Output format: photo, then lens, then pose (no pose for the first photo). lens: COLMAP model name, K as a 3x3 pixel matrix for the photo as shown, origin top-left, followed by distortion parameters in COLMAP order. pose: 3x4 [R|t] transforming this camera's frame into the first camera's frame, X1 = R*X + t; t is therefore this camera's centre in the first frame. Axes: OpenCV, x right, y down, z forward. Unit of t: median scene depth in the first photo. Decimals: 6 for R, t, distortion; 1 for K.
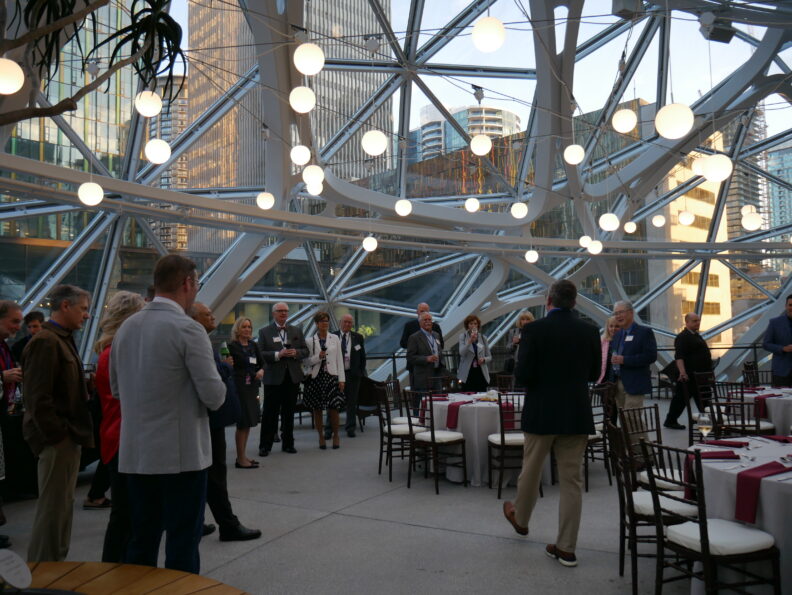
lens RADIAL K [[655.0, 0, 395.5], [0, 655.0, 298.7], [0, 0, 1]] dist [-0.045138, 0.019545]
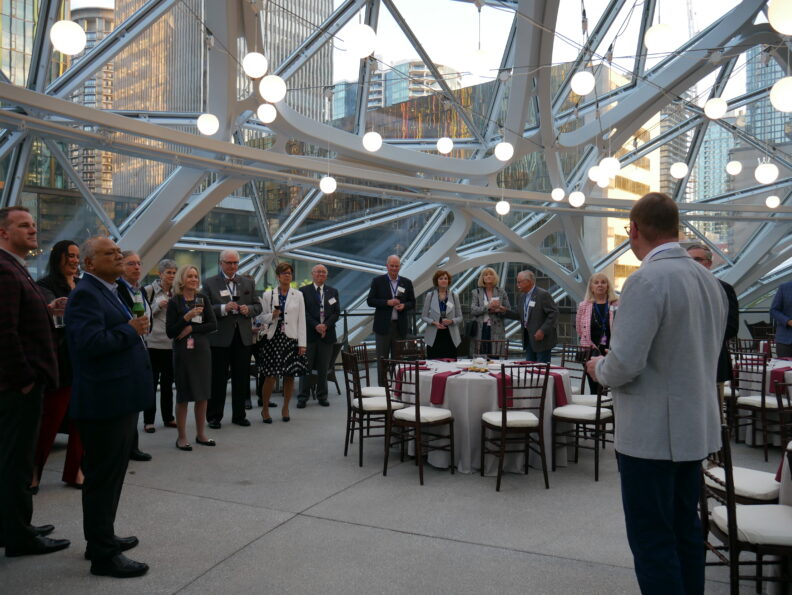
lens RADIAL K [[655.0, 0, 397.3], [0, 655.0, 297.9], [0, 0, 1]] dist [-0.045138, 0.019545]
pose [[0.994258, 0.022473, 0.104619, -0.033969], [-0.029284, 0.997519, 0.064021, 0.007022], [-0.102921, -0.066717, 0.992450, 0.116287]]
